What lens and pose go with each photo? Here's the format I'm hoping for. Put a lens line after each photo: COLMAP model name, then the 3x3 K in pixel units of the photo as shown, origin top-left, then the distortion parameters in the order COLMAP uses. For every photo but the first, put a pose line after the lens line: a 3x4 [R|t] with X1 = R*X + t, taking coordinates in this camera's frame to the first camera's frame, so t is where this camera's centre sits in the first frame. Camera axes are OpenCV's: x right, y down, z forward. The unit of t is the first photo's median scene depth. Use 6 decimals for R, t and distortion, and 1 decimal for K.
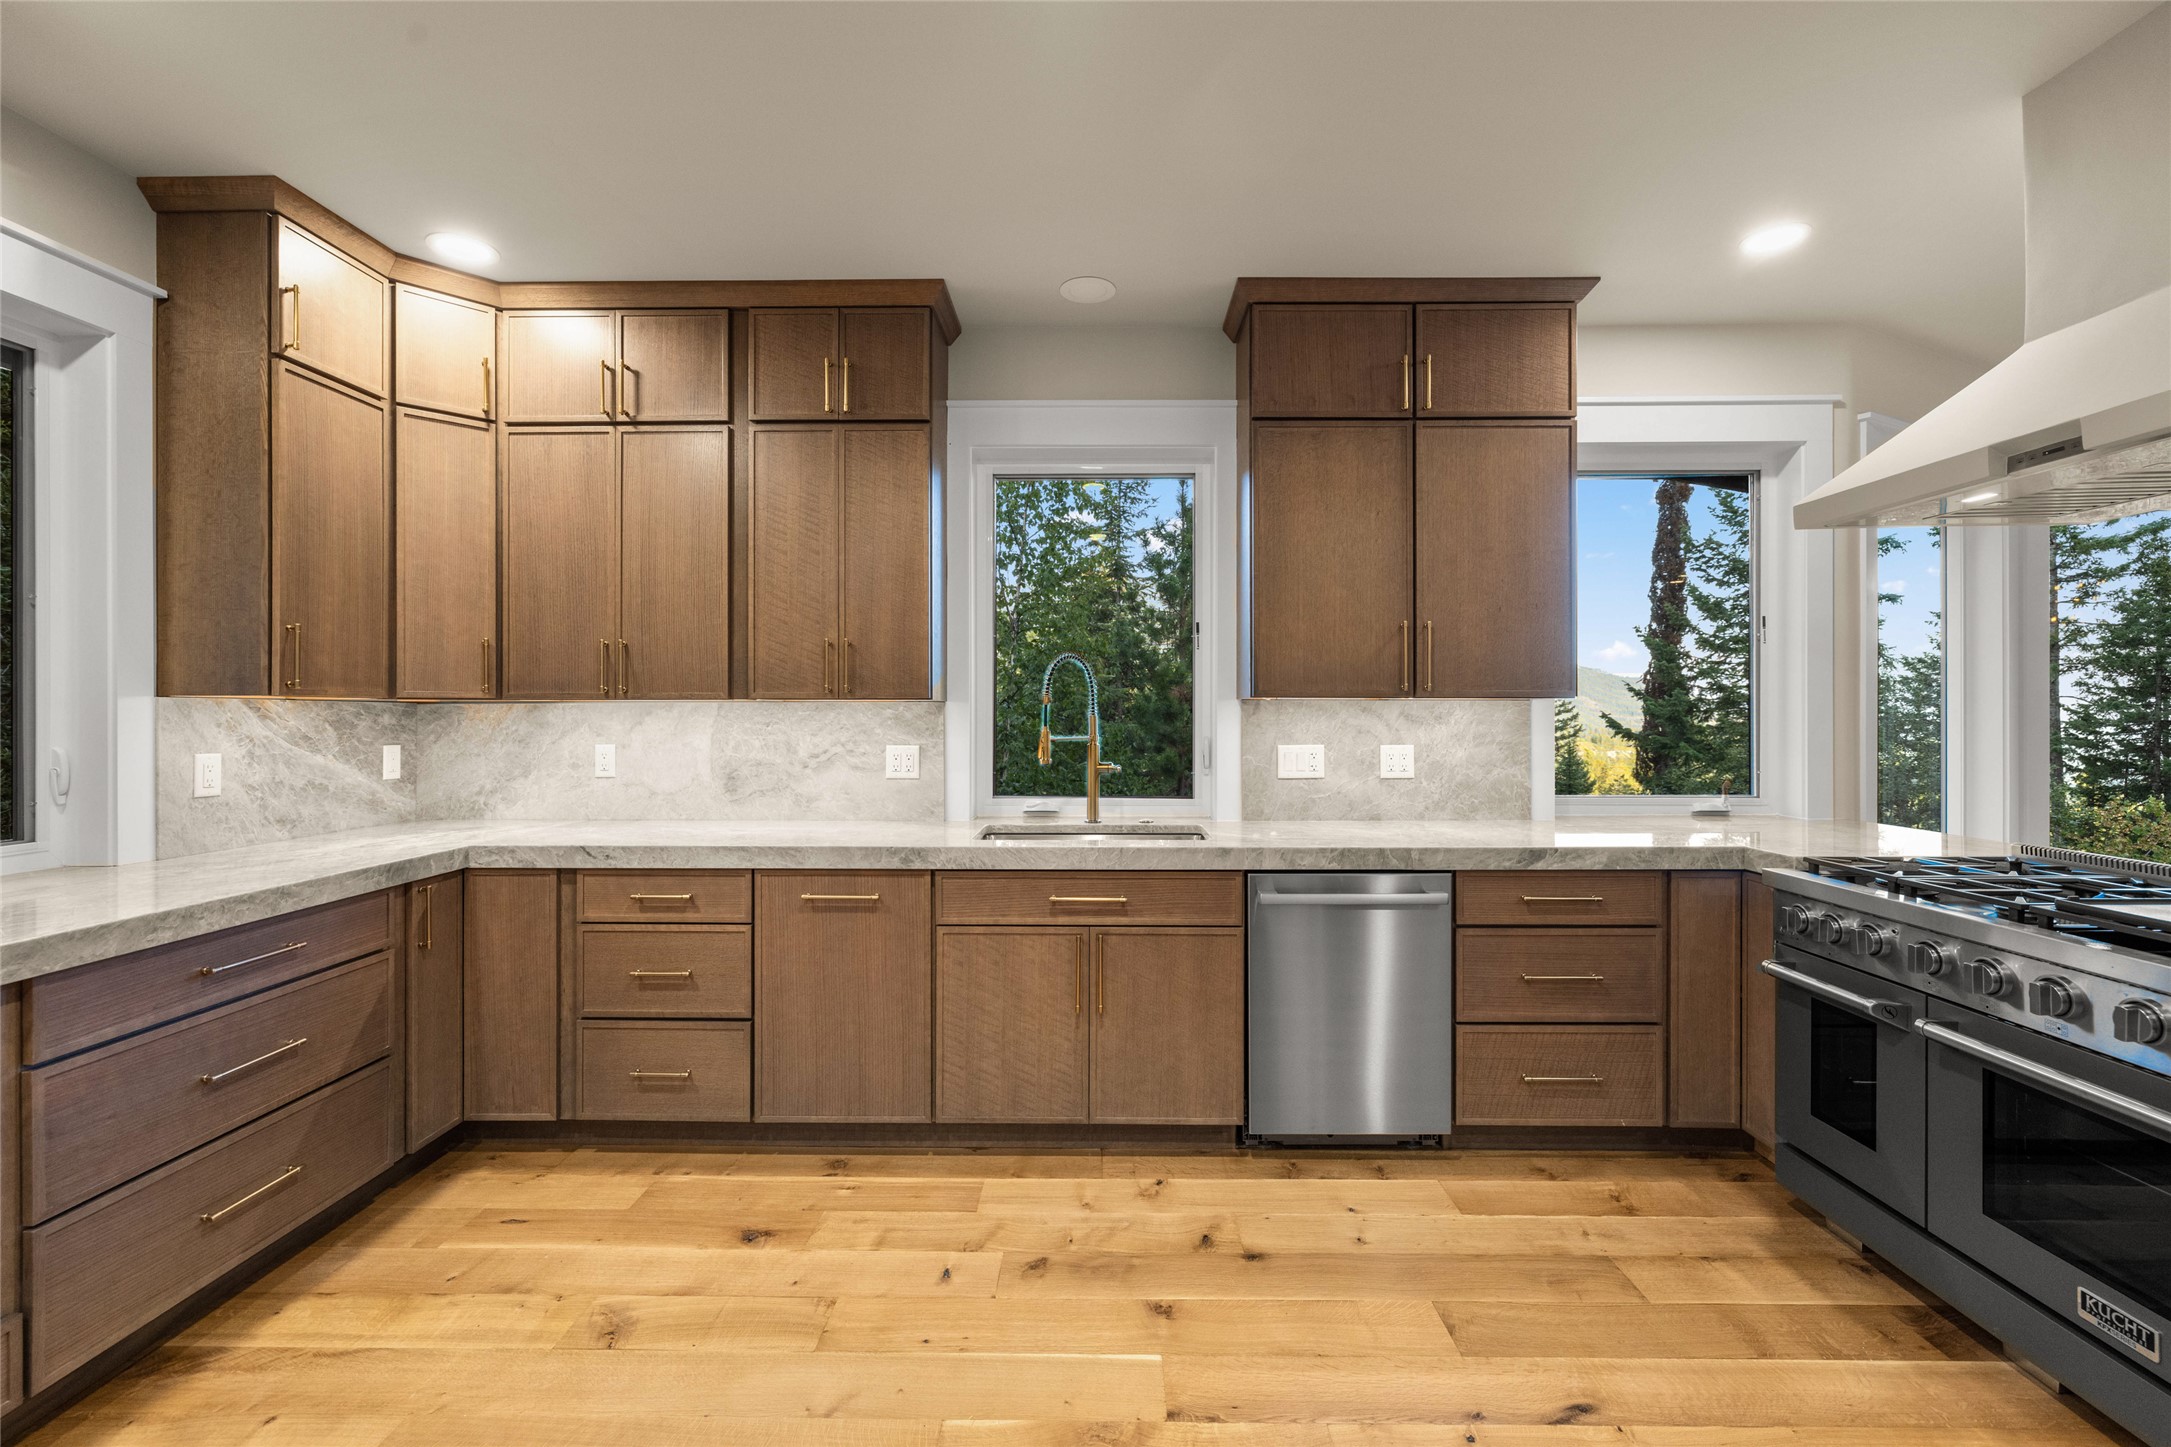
lens RADIAL K [[913.7, 0, 1091.0], [0, 913.7, 710.4], [0, 0, 1]] dist [0.002400, -0.000330]
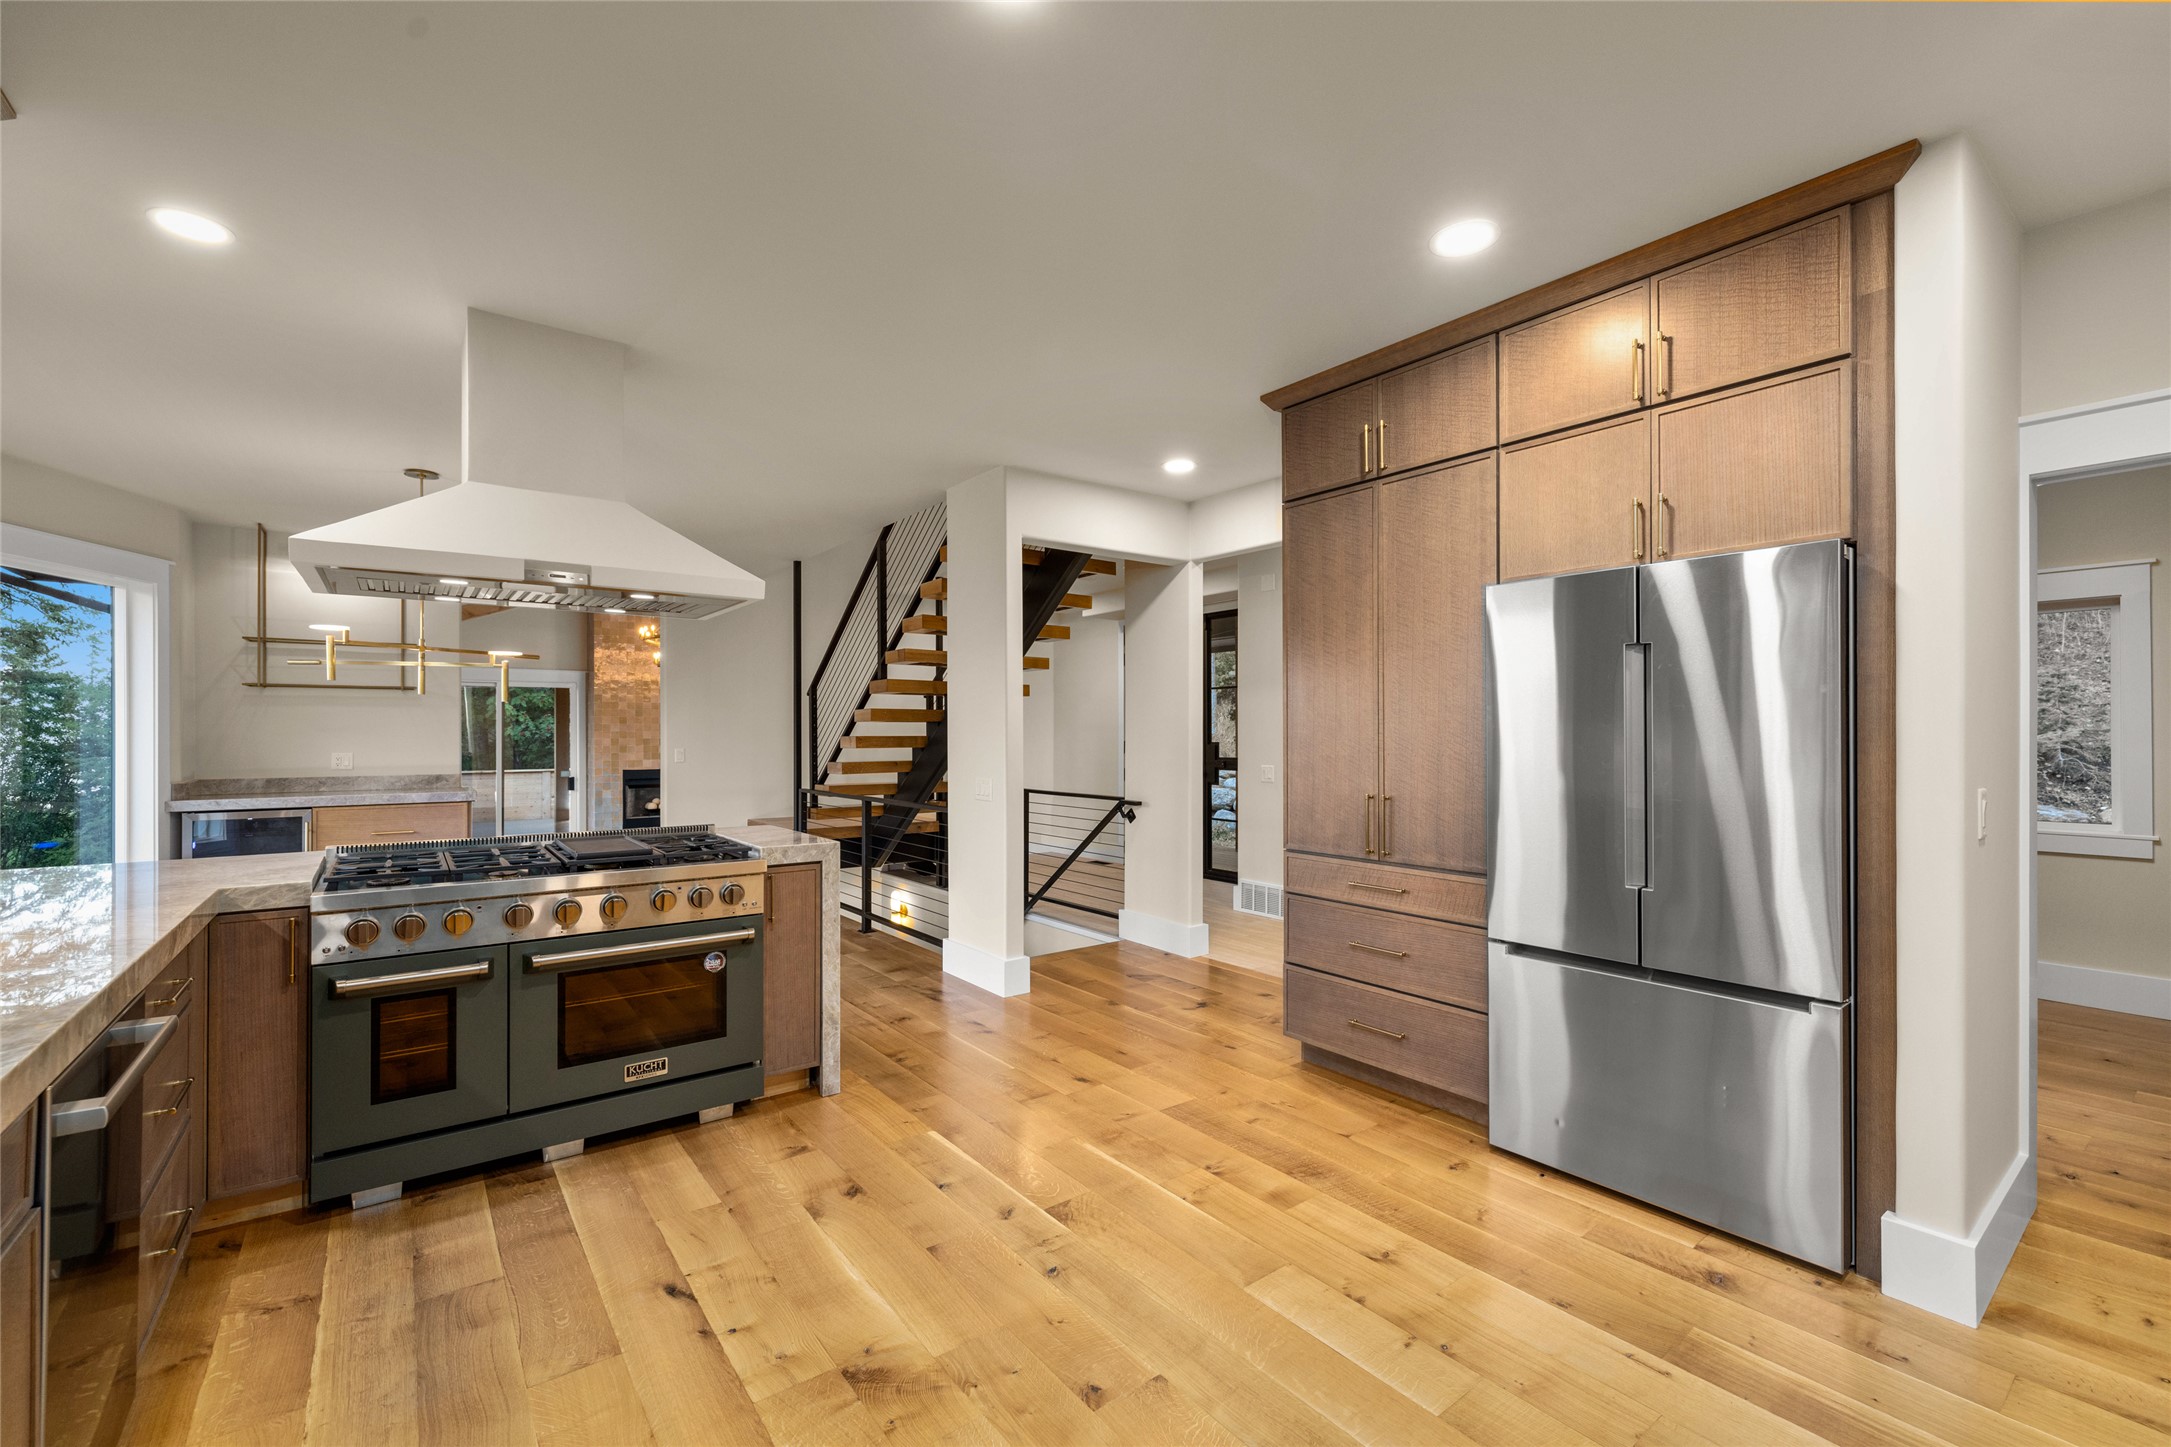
lens RADIAL K [[913.7, 0, 1092.2], [0, 913.7, 736.2], [0, 0, 1]] dist [0.002400, -0.000330]
pose [[-0.616542, -0.000032, 0.787322, -0.510892], [0.002147, 0.999996, 0.001722, -0.002687], [-0.787319, 0.002752, -0.616540, 0.825101]]
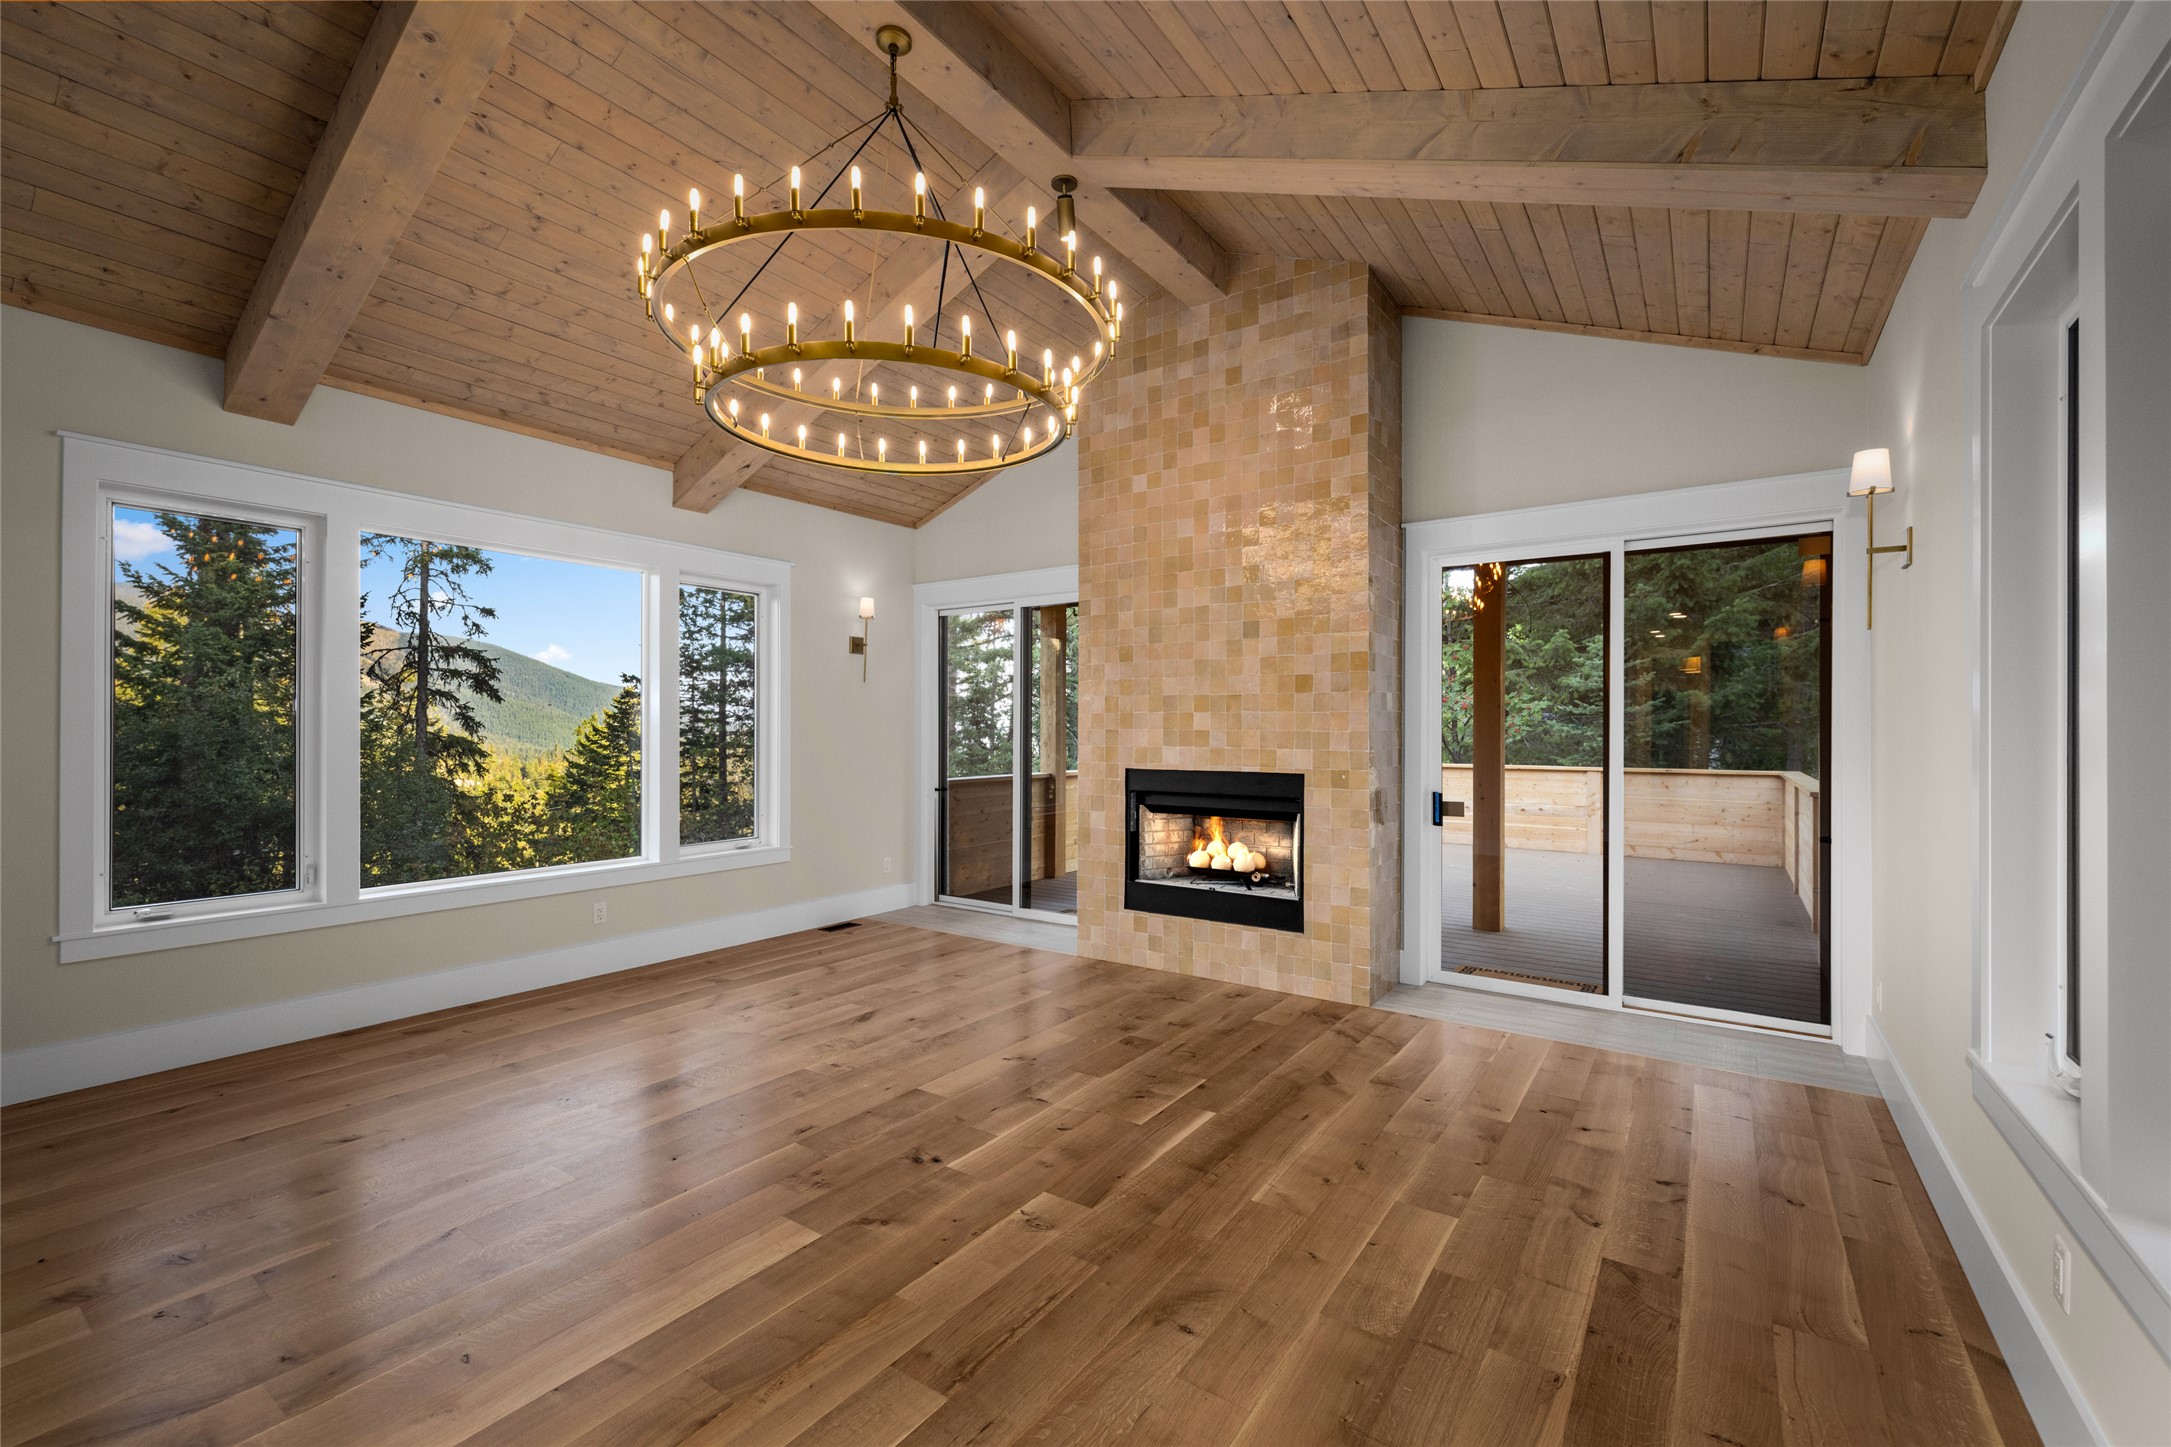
lens RADIAL K [[913.7, 0, 1087.7], [0, 913.7, 722.0], [0, 0, 1]] dist [0.002400, -0.000330]
pose [[0.555527, 0.004856, 0.831484, 2.762644], [0.001042, 0.999978, -0.006536, 0.079680], [-0.831498, 0.004497, 0.555510, -1.137287]]
